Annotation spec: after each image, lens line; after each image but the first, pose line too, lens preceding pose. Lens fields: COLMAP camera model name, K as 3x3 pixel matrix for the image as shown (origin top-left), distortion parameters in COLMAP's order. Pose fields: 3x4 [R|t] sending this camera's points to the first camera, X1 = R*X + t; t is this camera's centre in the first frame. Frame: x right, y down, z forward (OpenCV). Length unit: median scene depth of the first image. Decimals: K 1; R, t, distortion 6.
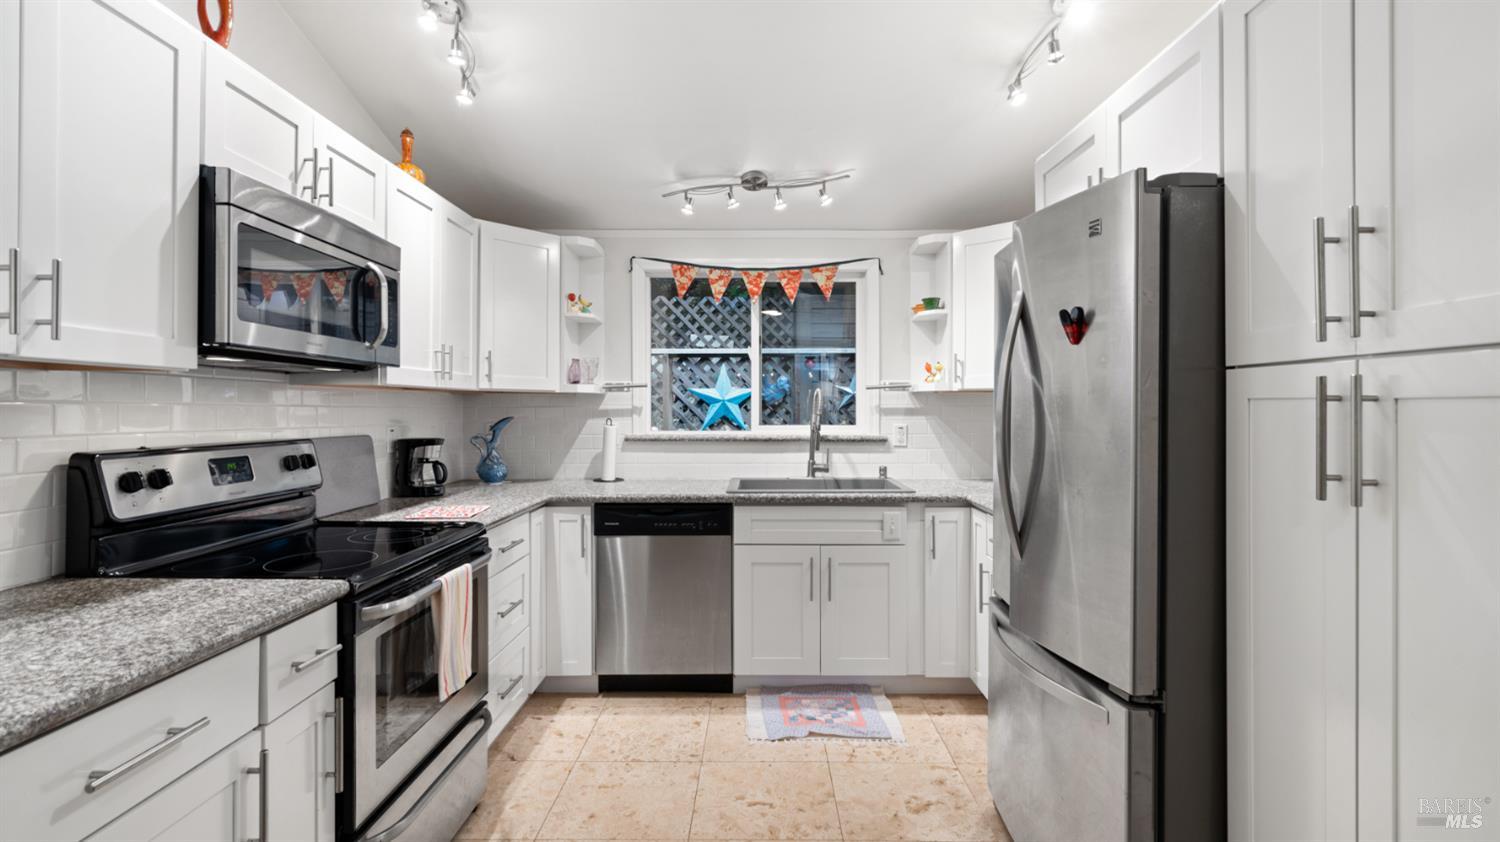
lens RADIAL K [[685.6, 0, 751.5], [0, 685.6, 409.5], [0, 0, 1]] dist [-0.002083, 0.000808]
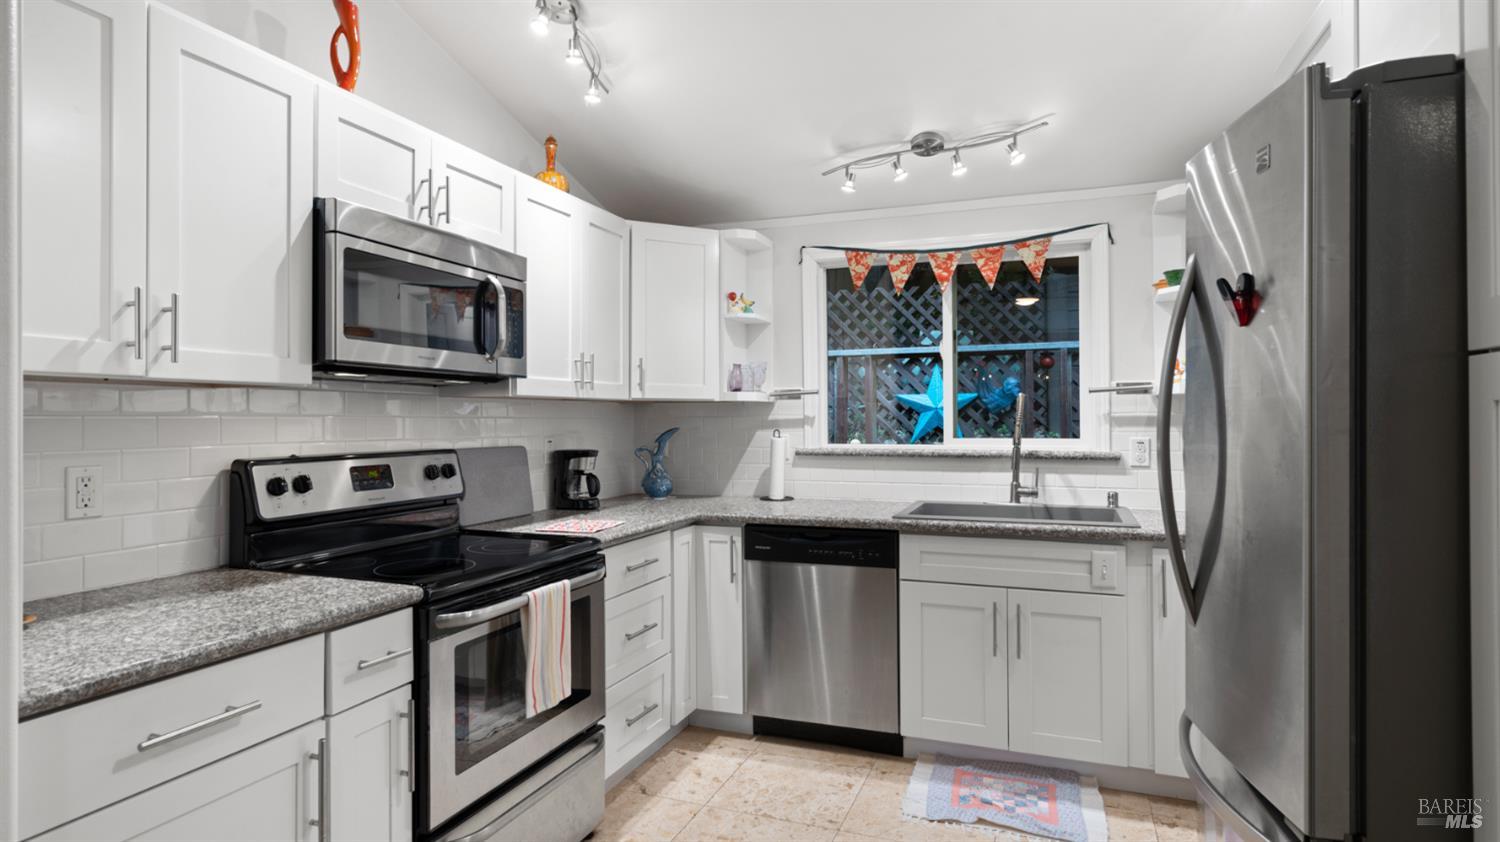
lens RADIAL K [[789.8, 0, 756.1], [0, 789.8, 418.4], [0, 0, 1]] dist [0.004013, 0.000548]
pose [[0.937582, -0.003793, -0.347744, 0.170563], [0.003494, 0.999993, -0.001485, -0.000272], [0.347747, 0.000177, 0.937588, 0.034970]]
